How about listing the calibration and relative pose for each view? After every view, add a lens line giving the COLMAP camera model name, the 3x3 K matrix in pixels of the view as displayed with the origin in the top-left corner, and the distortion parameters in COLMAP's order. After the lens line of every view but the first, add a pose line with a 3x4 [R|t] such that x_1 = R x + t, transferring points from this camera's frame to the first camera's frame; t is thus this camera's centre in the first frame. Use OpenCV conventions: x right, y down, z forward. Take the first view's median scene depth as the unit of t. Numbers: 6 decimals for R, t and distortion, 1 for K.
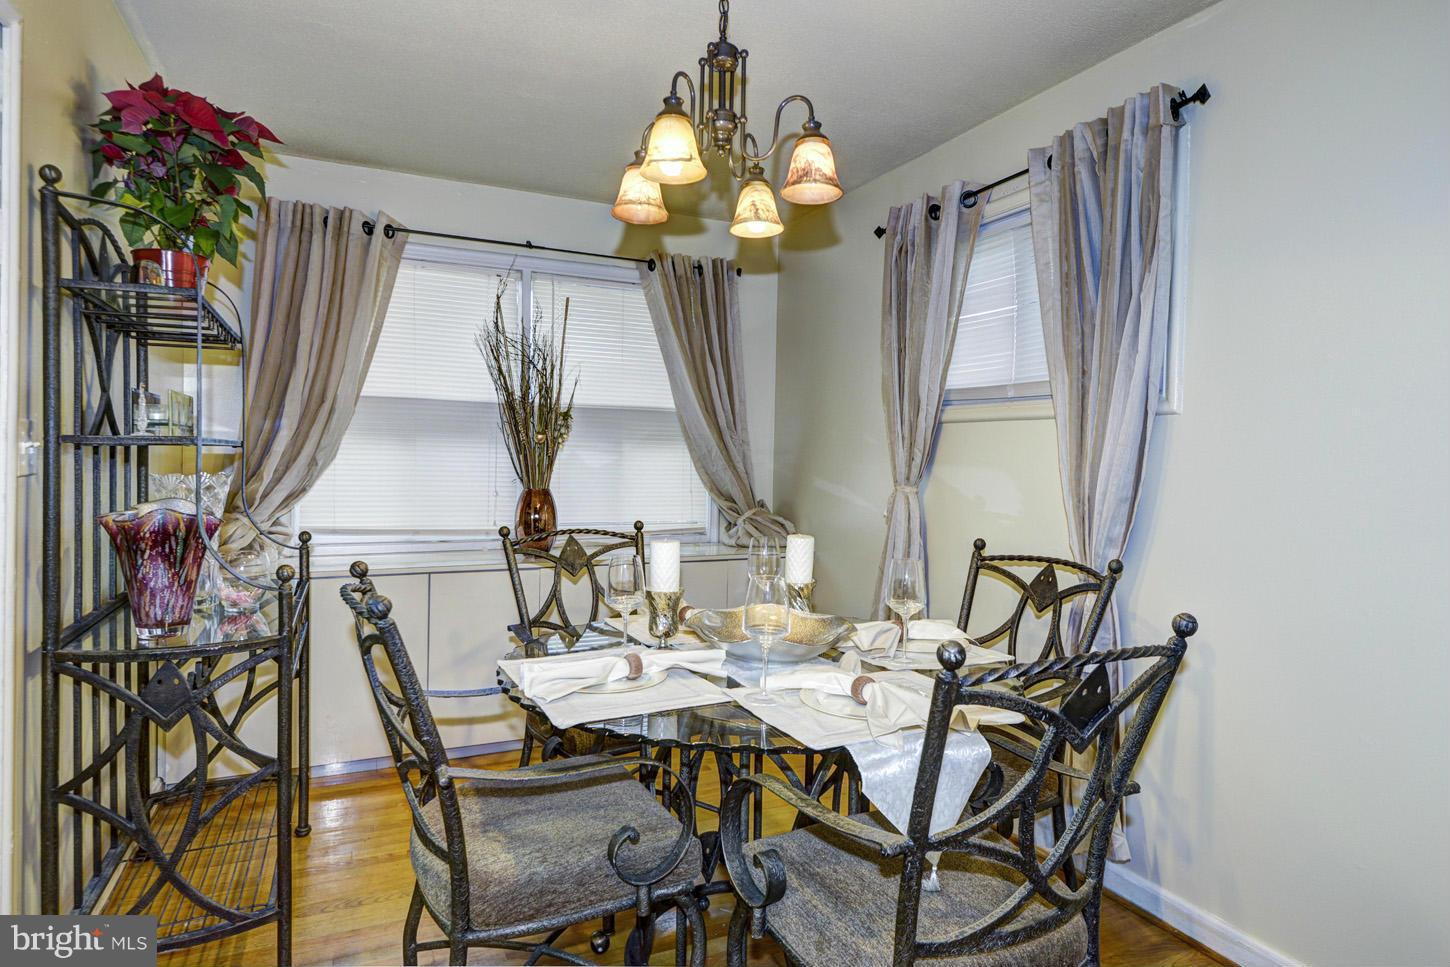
lens RADIAL K [[800.7, 0, 727.8], [0, 800.7, 473.2], [0, 0, 1]] dist [0.001932, -0.000792]
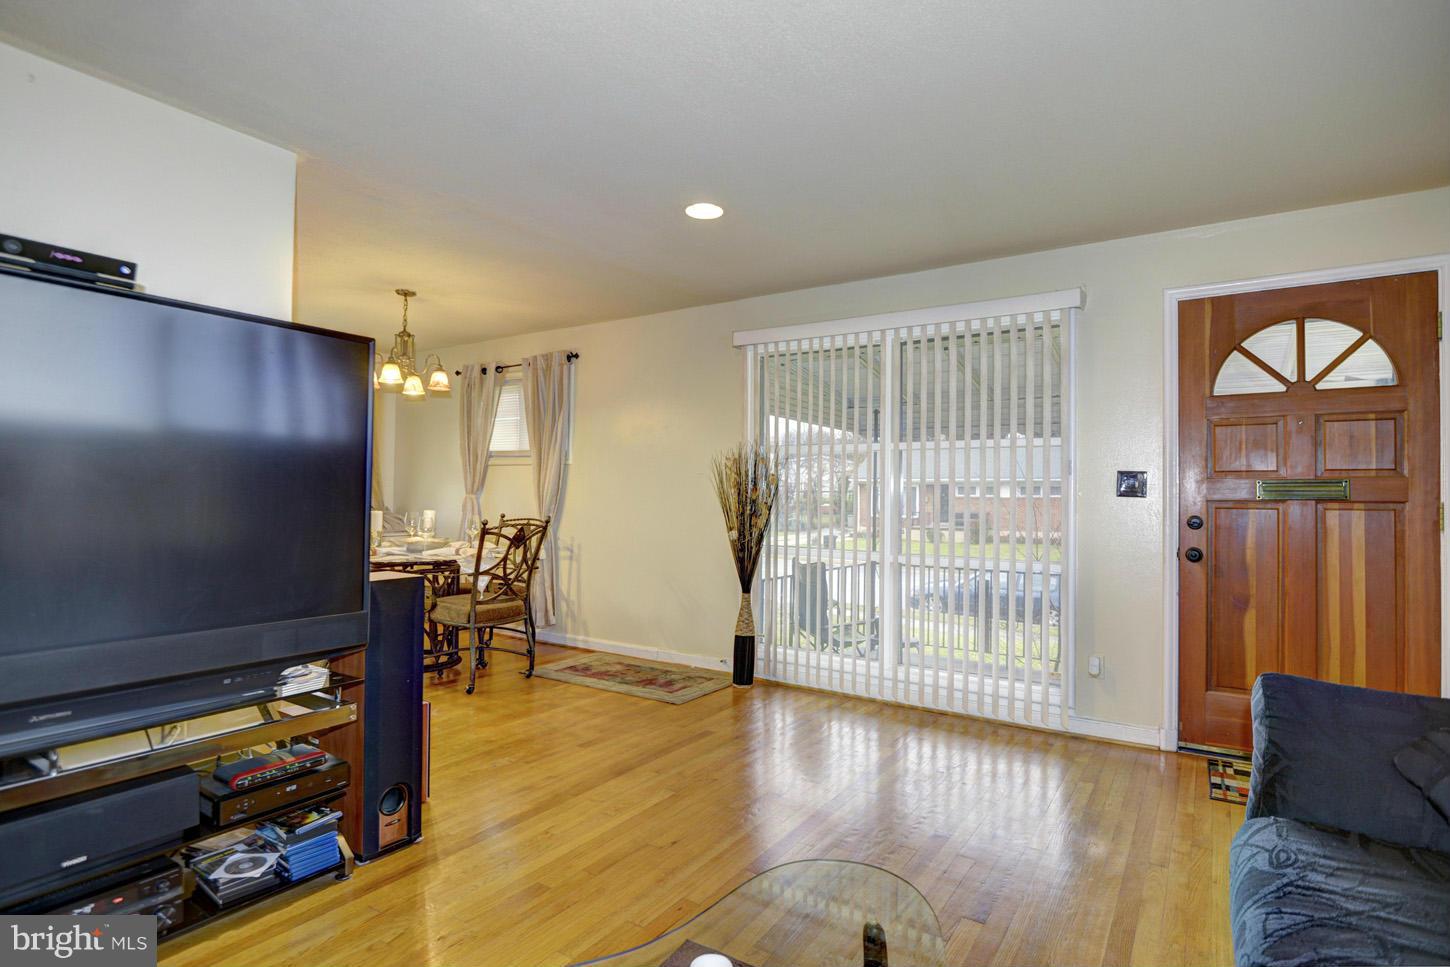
lens RADIAL K [[737.8, 0, 731.8], [0, 737.8, 480.4], [0, 0, 1]] dist [0.001792, 0.000227]
pose [[0.845824, 0.005861, 0.533429, -0.302533], [0.015000, 0.999283, -0.034765, 0.070437], [-0.533251, 0.037406, 0.845130, -1.308027]]
